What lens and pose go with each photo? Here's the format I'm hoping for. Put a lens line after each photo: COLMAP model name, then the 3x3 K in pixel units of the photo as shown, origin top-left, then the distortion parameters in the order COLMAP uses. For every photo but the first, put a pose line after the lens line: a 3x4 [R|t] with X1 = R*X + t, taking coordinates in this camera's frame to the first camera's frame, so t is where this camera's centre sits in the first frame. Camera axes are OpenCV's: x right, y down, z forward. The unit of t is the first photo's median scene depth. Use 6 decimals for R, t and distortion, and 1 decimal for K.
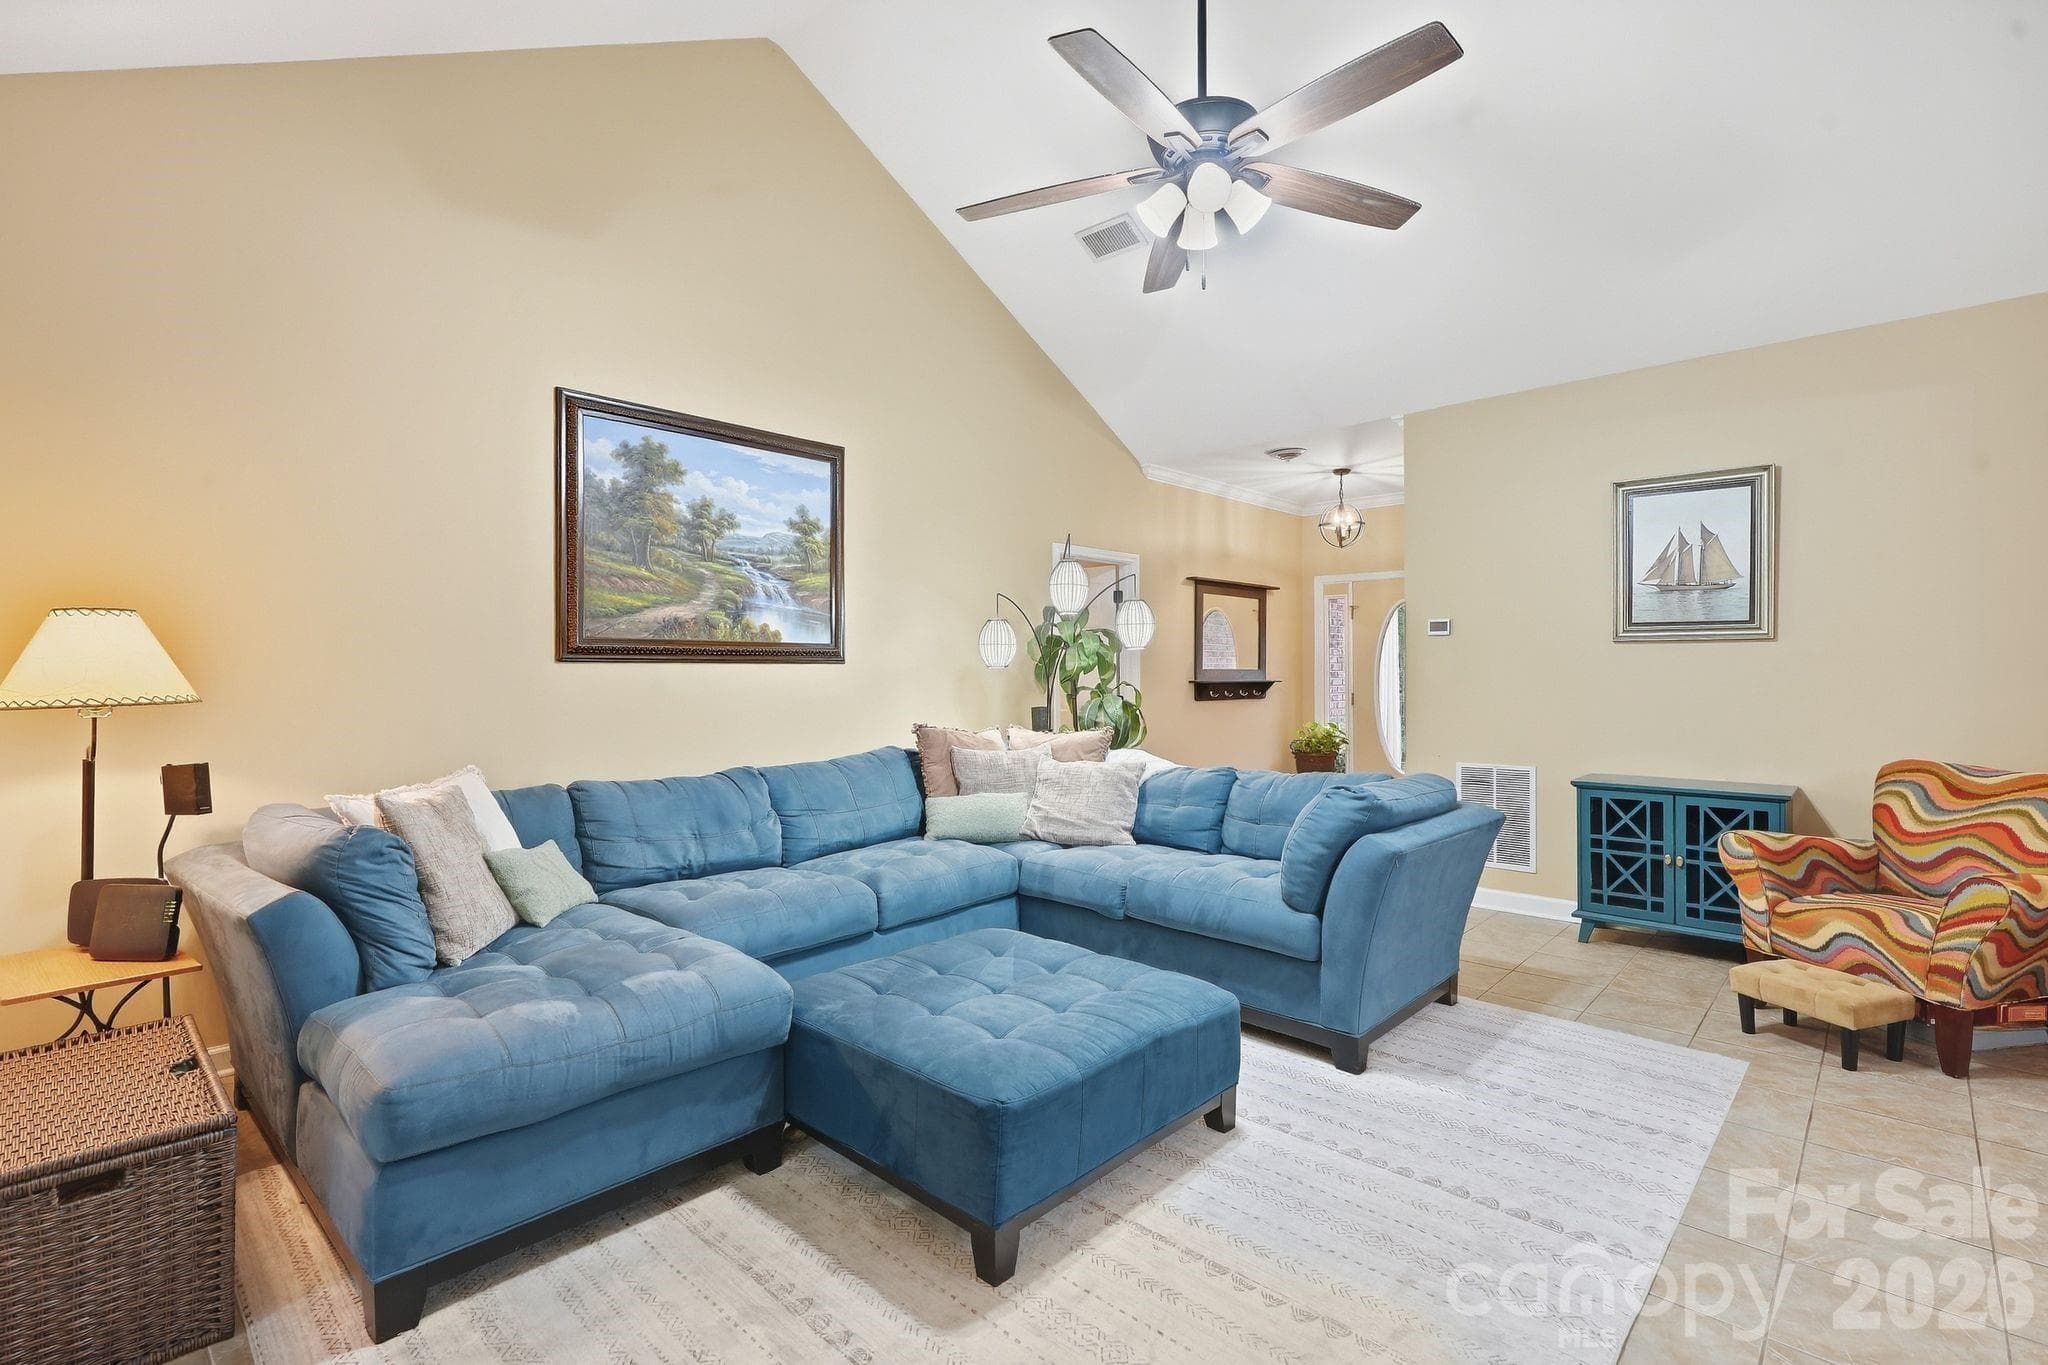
lens RADIAL K [[951.5, 0, 1024.0], [0, 951.5, 682.5], [0, 0, 1]] dist [0.000200, 0.000630]
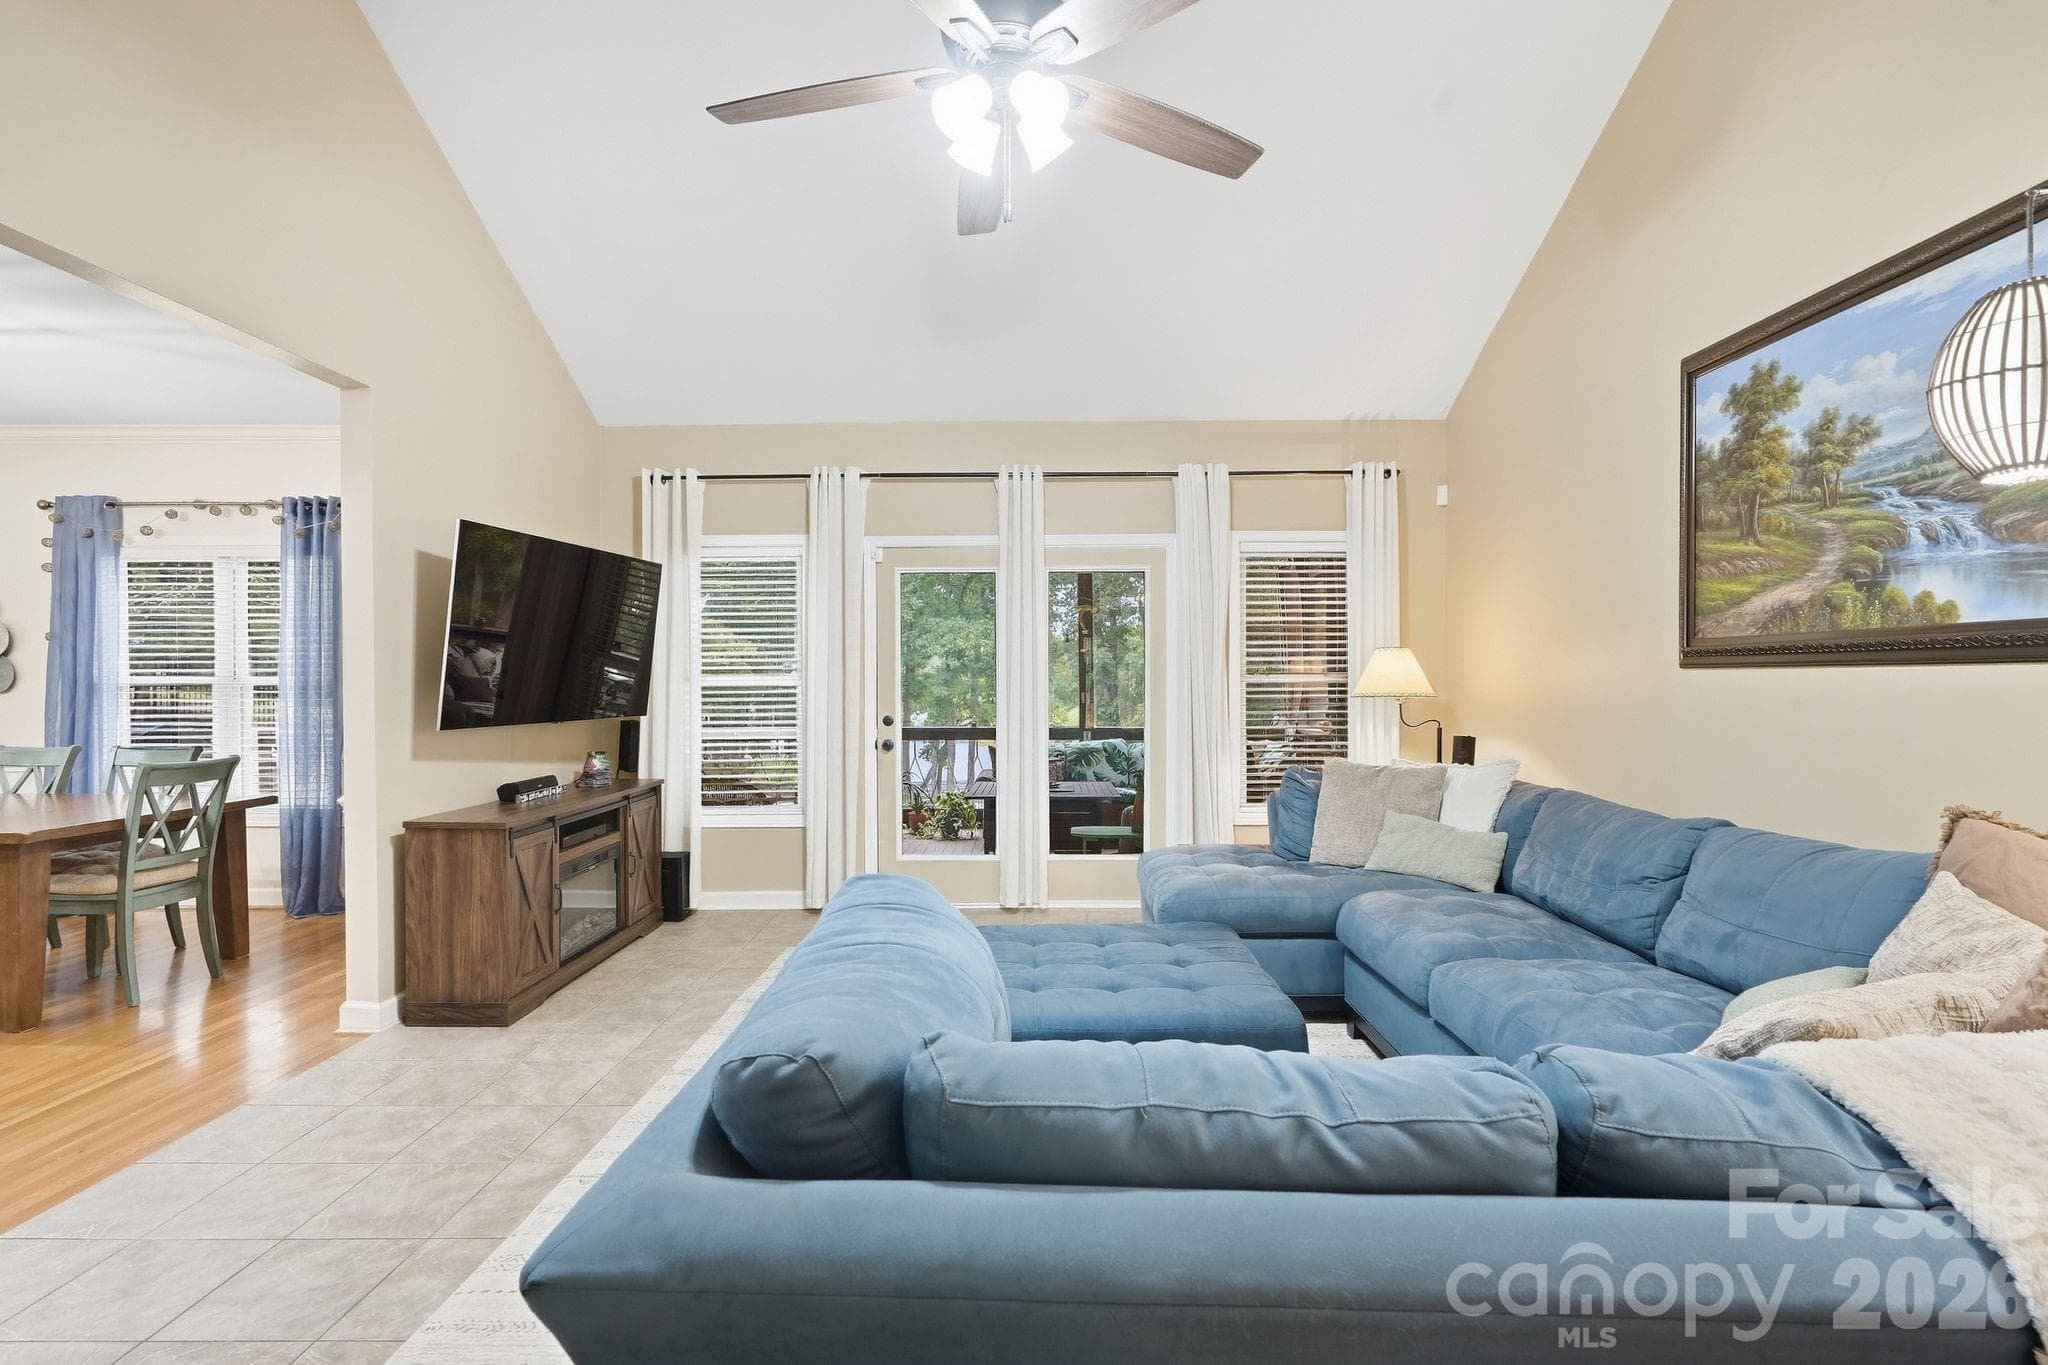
lens RADIAL K [[936.9, 0, 1024.0], [0, 936.9, 682.5], [0, 0, 1]] dist [0.001398, 0.001151]
pose [[-0.735003, -0.000644, -0.678064, 0.493599], [-0.011435, 0.999869, 0.011446, -0.010645], [0.677968, 0.016166, -0.734914, 1.095122]]
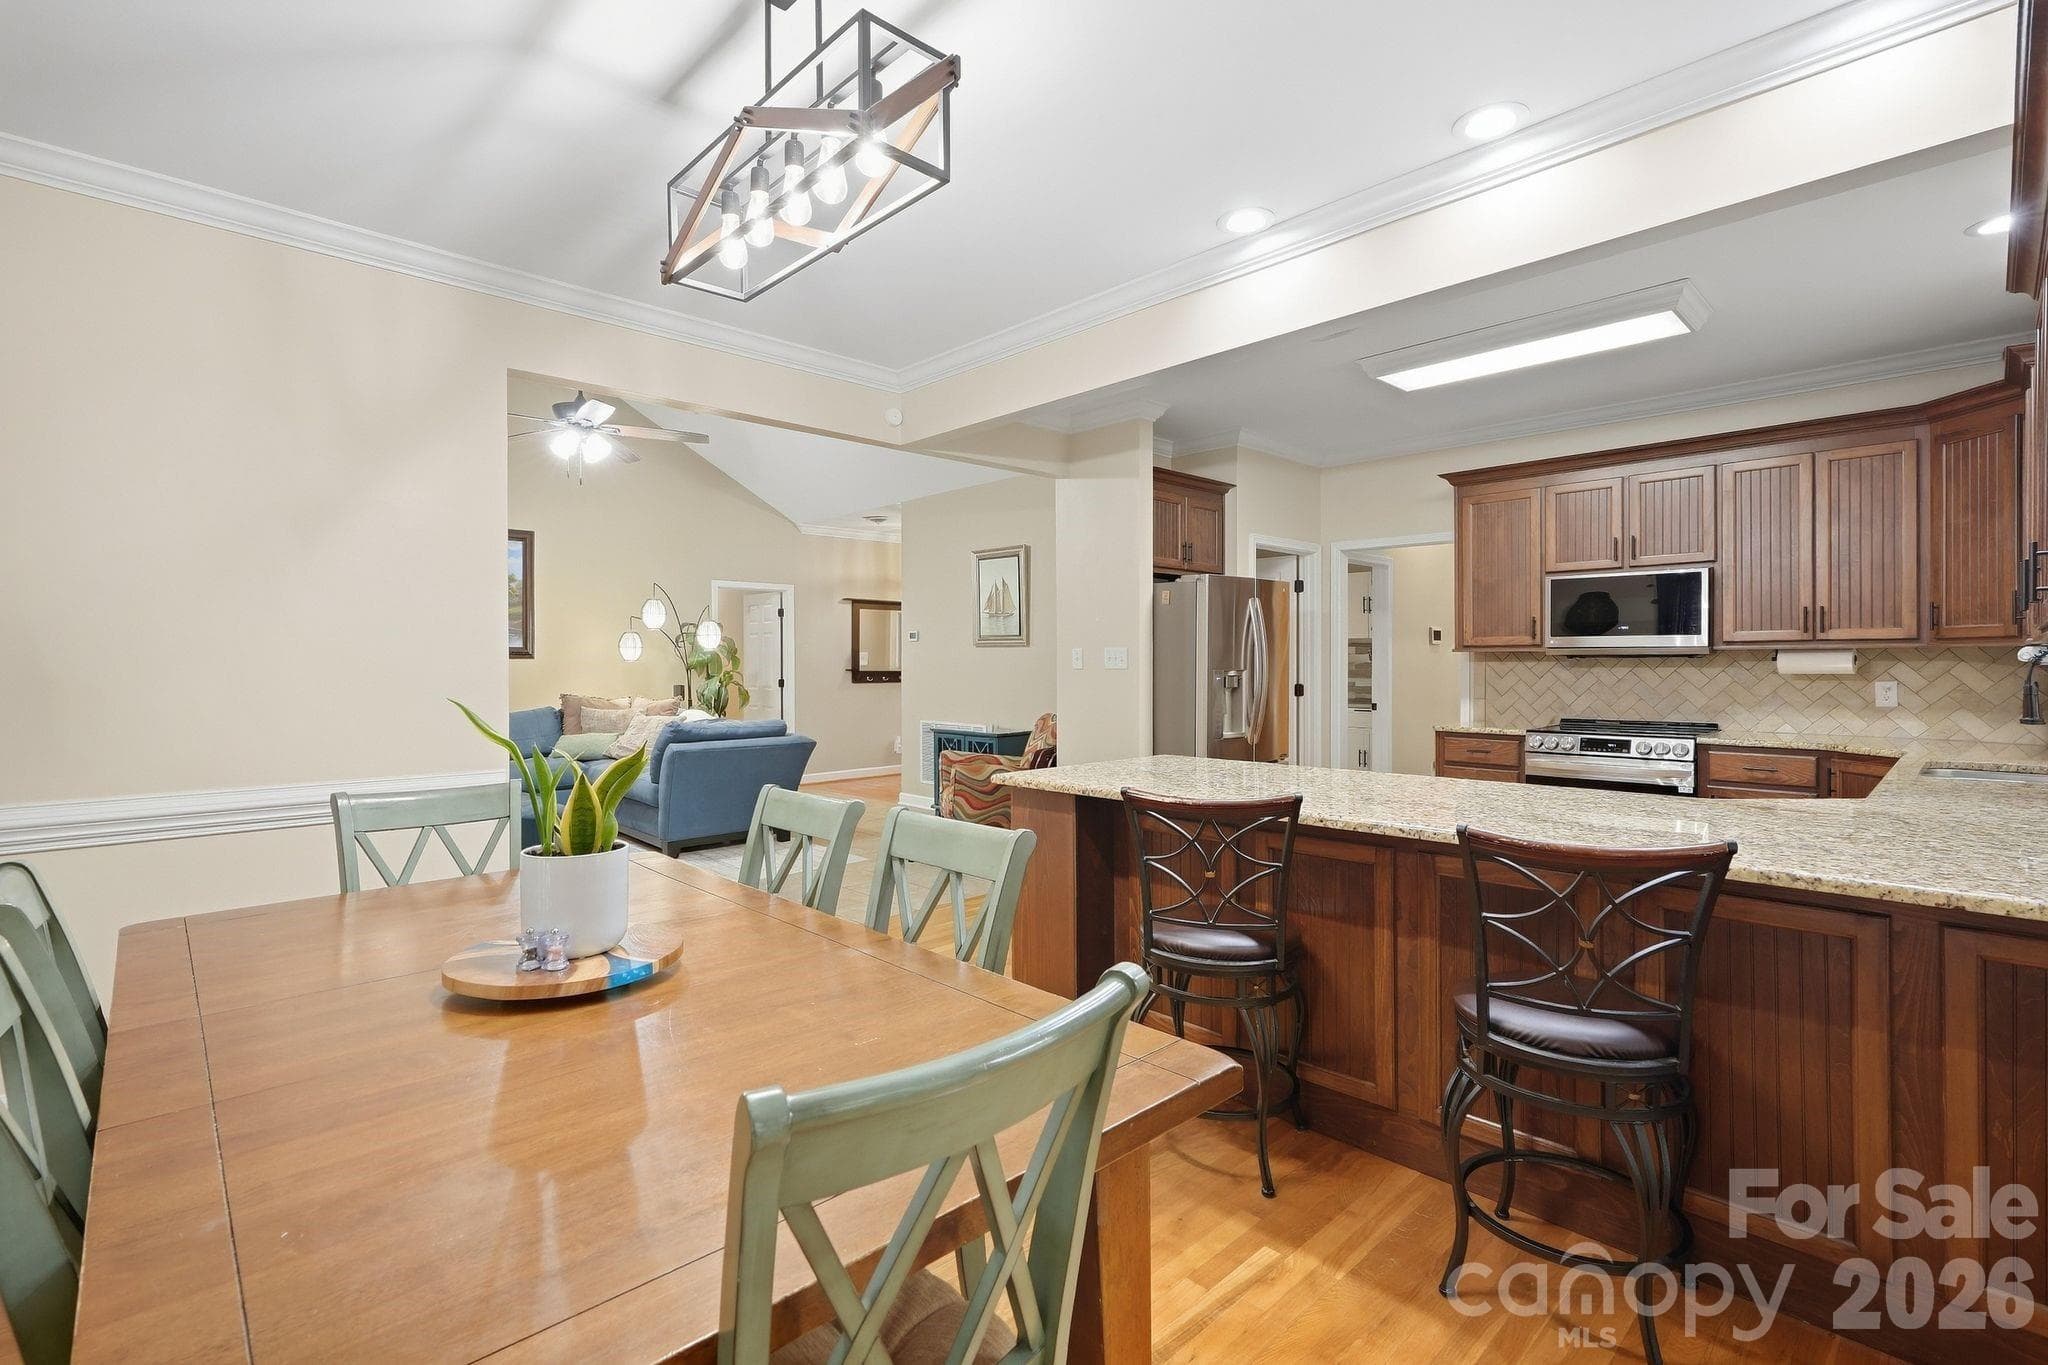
lens RADIAL K [[973.4, 0, 1026.3], [0, 973.4, 659.6], [0, 0, 1]] dist [0.026588, -0.024154]
pose [[0.997380, 0.001674, -0.072316, 0.918443], [-0.002615, 0.999913, -0.012915, 0.002663], [0.072288, 0.013070, 0.997298, -0.765372]]
